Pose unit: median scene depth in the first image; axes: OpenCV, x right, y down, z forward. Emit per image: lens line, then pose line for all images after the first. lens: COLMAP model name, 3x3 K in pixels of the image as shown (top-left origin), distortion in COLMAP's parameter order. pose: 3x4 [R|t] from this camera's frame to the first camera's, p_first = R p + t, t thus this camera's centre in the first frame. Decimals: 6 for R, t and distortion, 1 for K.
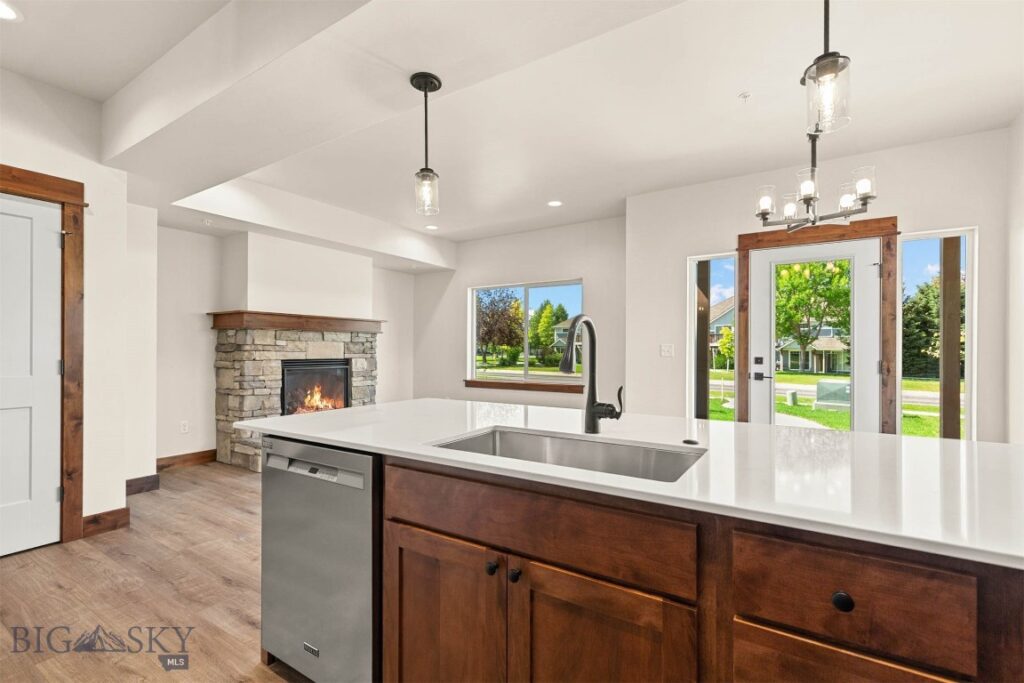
lens RADIAL K [[459.2, 0, 512.0], [0, 459.2, 341.5], [0, 0, 1]] dist [0.002811, 0.000092]
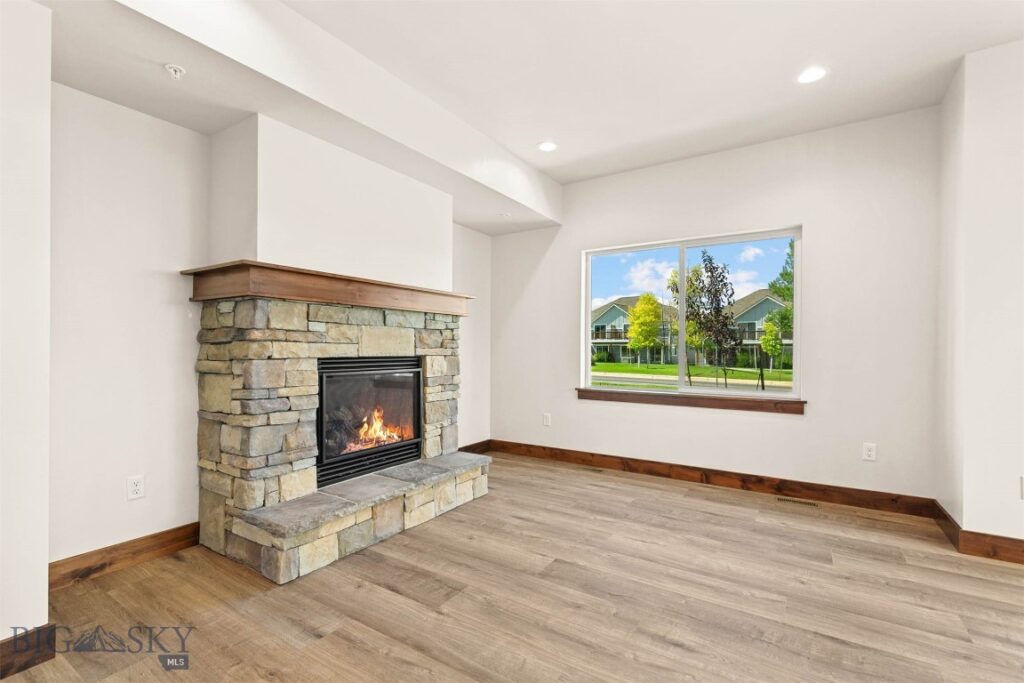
lens RADIAL K [[459.2, 0, 512.0], [0, 459.2, 341.5], [0, 0, 1]] dist [0.002811, 0.000092]
pose [[0.999993, 0.002443, -0.002843, -0.271836], [-0.002429, 0.999985, 0.004889, 0.016977], [0.002855, -0.004882, 0.999984, 0.457899]]
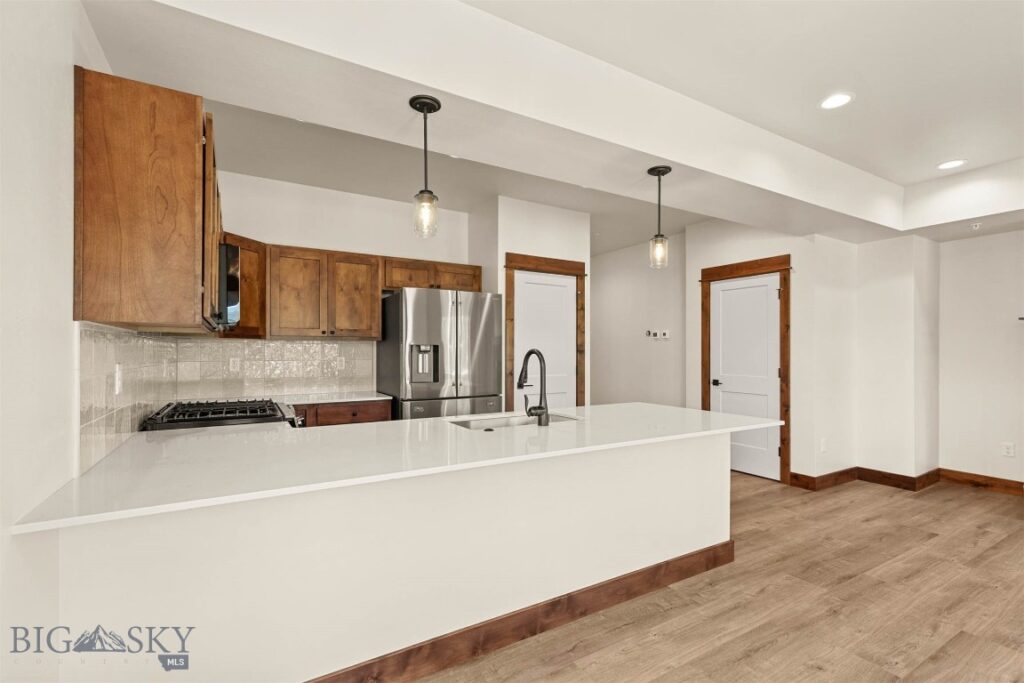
lens RADIAL K [[459.2, 0, 510.9], [0, 459.2, 348.8], [0, 0, 1]] dist [0.003742, 0.000308]
pose [[-0.451506, -0.006211, -0.892247, 0.509713], [0.014139, 0.999800, -0.014115, -0.011178], [0.892156, -0.018988, -0.451328, 0.518960]]
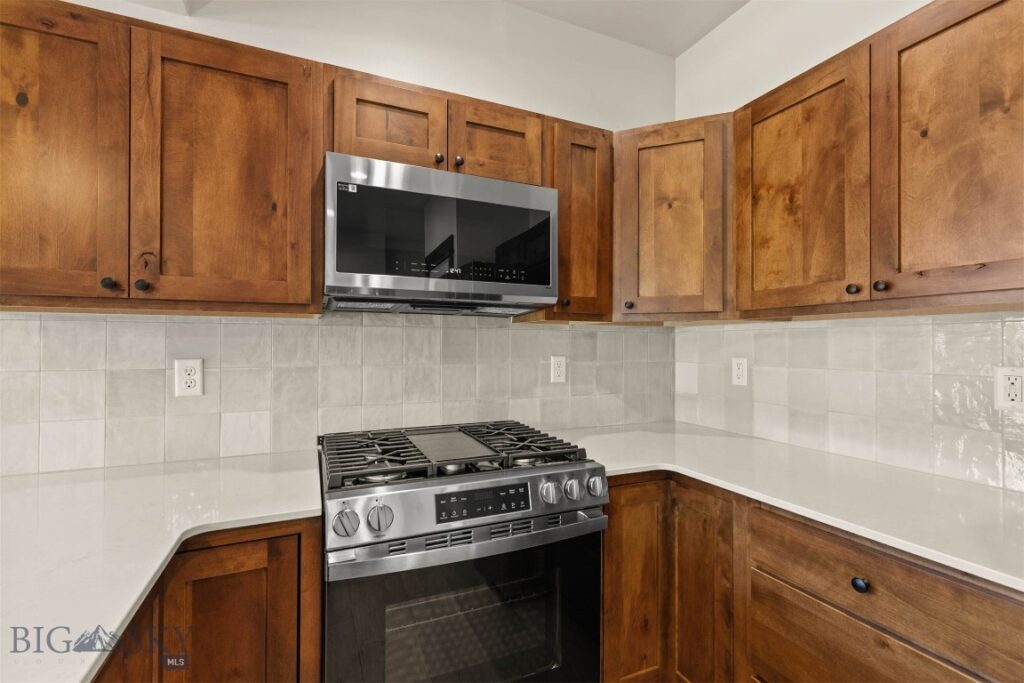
lens RADIAL K [[459.2, 0, 512.0], [0, 459.2, 341.5], [0, 0, 1]] dist [0.002811, 0.000092]
pose [[-0.833645, 0.001174, 0.552300, -0.039585], [-0.013995, 0.999632, -0.023248, -0.016772], [-0.552124, -0.027110, -0.833321, 0.195387]]
